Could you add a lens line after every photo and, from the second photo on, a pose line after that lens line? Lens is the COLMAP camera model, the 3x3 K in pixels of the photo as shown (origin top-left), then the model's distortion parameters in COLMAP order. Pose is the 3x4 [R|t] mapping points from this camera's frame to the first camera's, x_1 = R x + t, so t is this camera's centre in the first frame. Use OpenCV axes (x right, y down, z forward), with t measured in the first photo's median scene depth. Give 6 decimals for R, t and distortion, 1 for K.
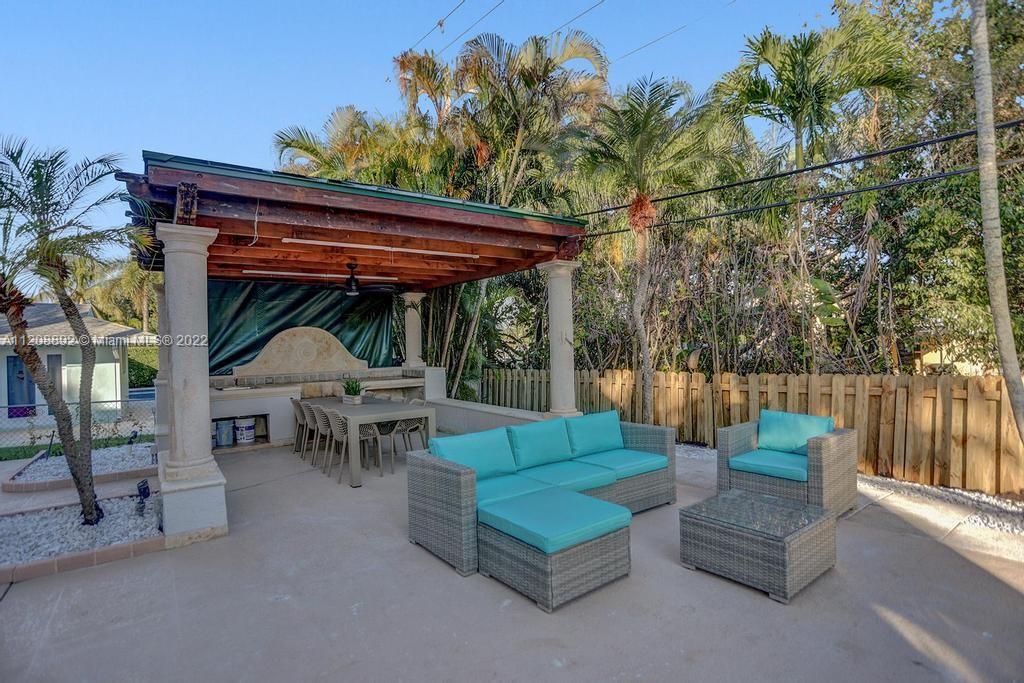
lens RADIAL K [[509.6, 0, 506.7], [0, 509.6, 336.8], [0, 0, 1]] dist [-0.074126, 0.033546]
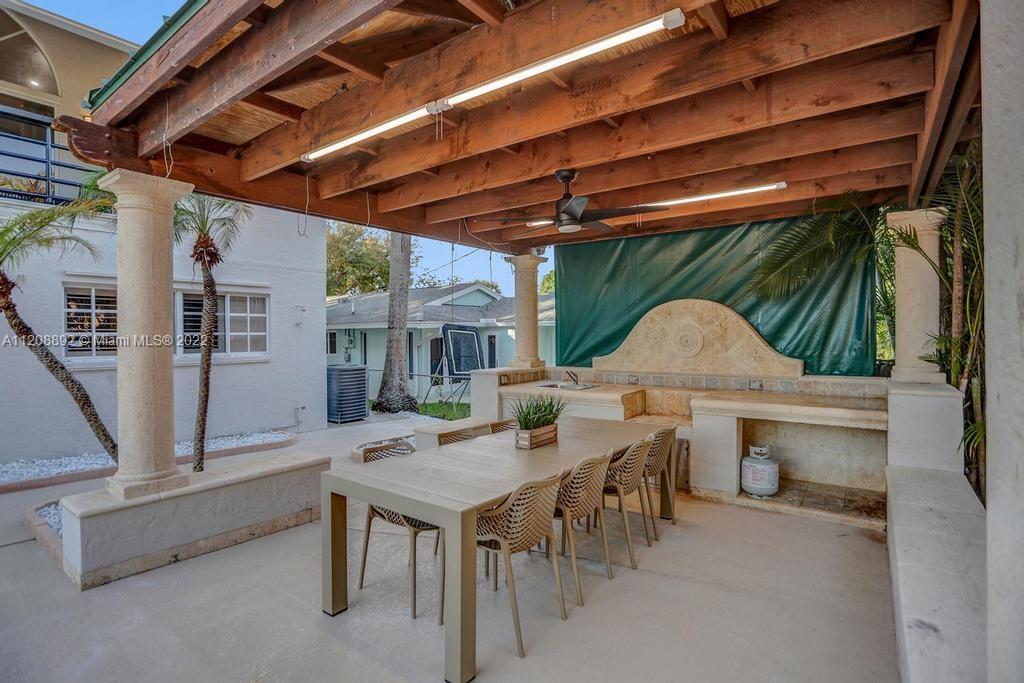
lens RADIAL K [[509.6, 0, 506.7], [0, 509.6, 336.8], [0, 0, 1]] dist [-0.074126, 0.033546]
pose [[0.294801, 0.025500, -0.955218, 0.117966], [0.006594, 0.999566, 0.028720, 0.006141], [0.955536, -0.014766, 0.294505, 0.543553]]
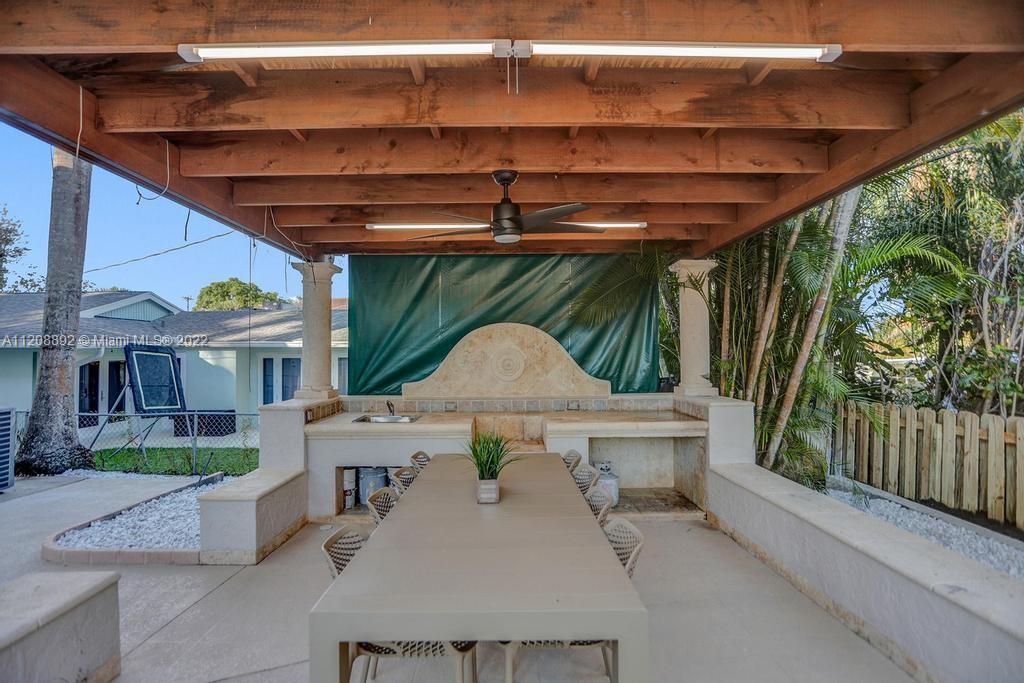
lens RADIAL K [[509.6, 0, 506.7], [0, 509.6, 336.8], [0, 0, 1]] dist [-0.074126, 0.033546]
pose [[0.814792, -0.001826, -0.579750, -0.032035], [-0.007719, 0.999872, -0.013999, 0.005171], [0.579701, 0.015882, 0.814674, 0.438861]]
